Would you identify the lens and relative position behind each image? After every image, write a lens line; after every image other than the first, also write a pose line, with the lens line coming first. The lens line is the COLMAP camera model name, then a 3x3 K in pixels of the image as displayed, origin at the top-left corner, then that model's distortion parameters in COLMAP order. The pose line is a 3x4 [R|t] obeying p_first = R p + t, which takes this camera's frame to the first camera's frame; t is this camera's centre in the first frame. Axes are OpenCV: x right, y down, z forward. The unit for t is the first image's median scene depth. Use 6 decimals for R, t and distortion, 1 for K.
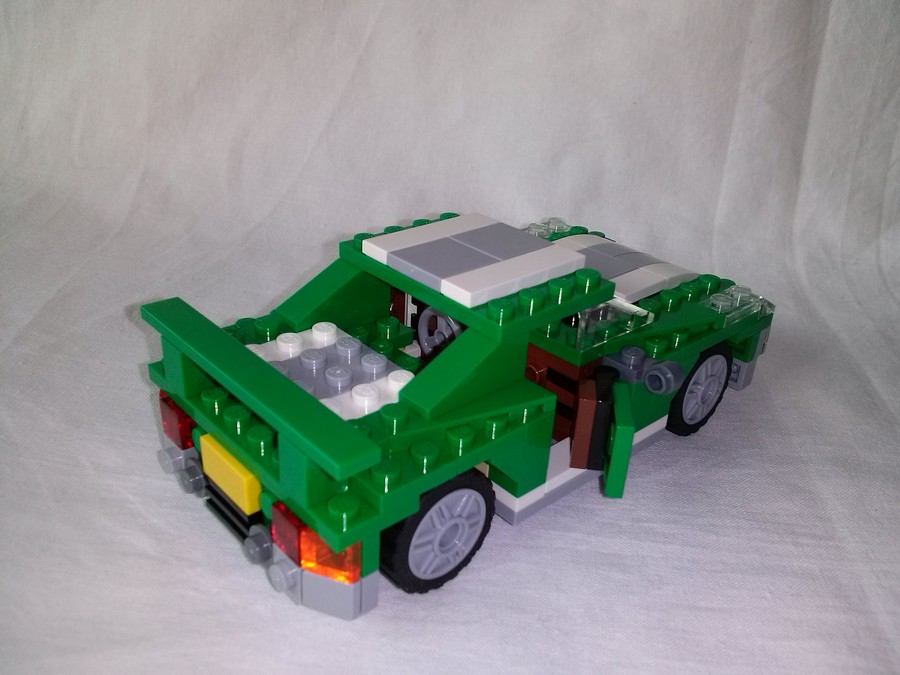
lens RADIAL K [[789.6, 0, 443.5], [0, 789.6, 335.5], [0, 0, 1]] dist [0.008405, -0.173016]
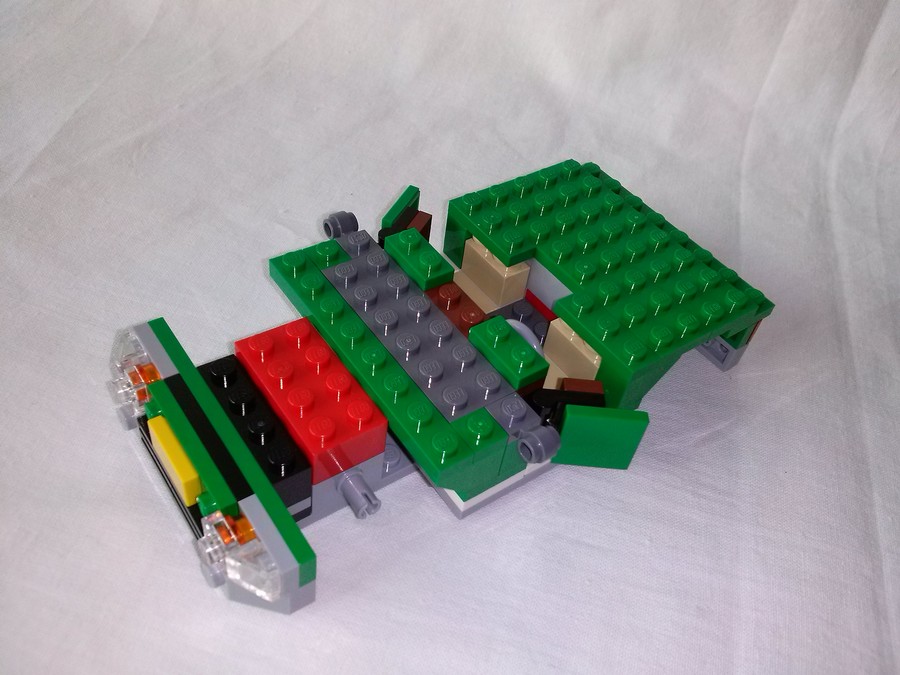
lens RADIAL K [[789.6, 0, 443.5], [0, 789.6, 335.5], [0, 0, 1]] dist [0.008405, -0.173016]
pose [[0.986601, 0.153214, -0.056081, 0.071049], [-0.128817, 0.942444, 0.308554, -0.126778], [0.100128, -0.297195, 0.949552, -0.009830]]
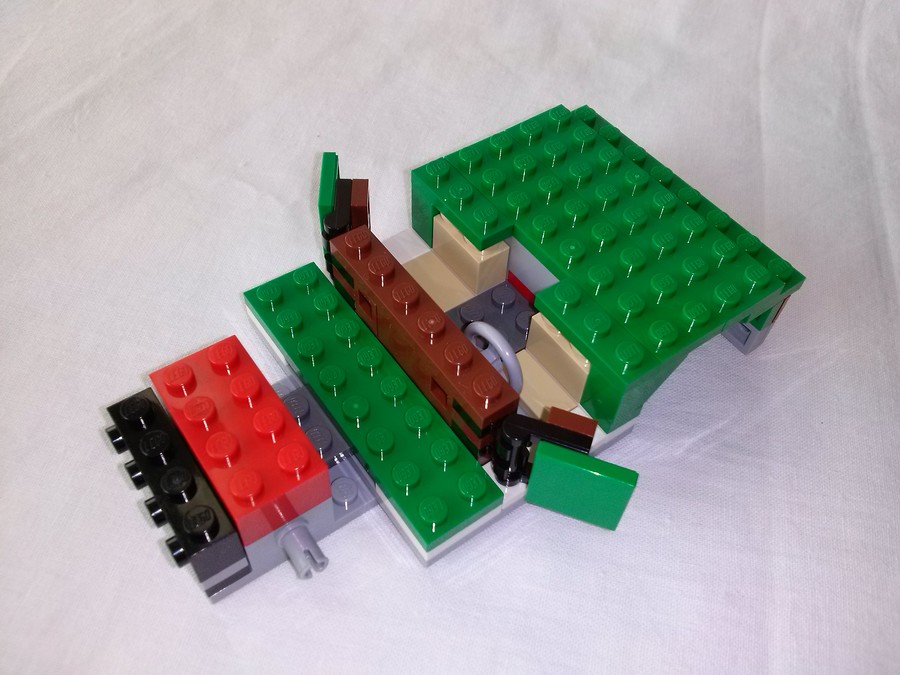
lens RADIAL K [[786.4, 0, 442.3], [0, 786.4, 351.3], [0, 0, 1]] dist [-0.030751, -0.084181]
pose [[0.994024, 0.077778, -0.076592, 0.092399], [-0.036316, 0.897315, 0.439893, -0.143674], [0.102941, -0.434483, 0.894778, 0.079945]]
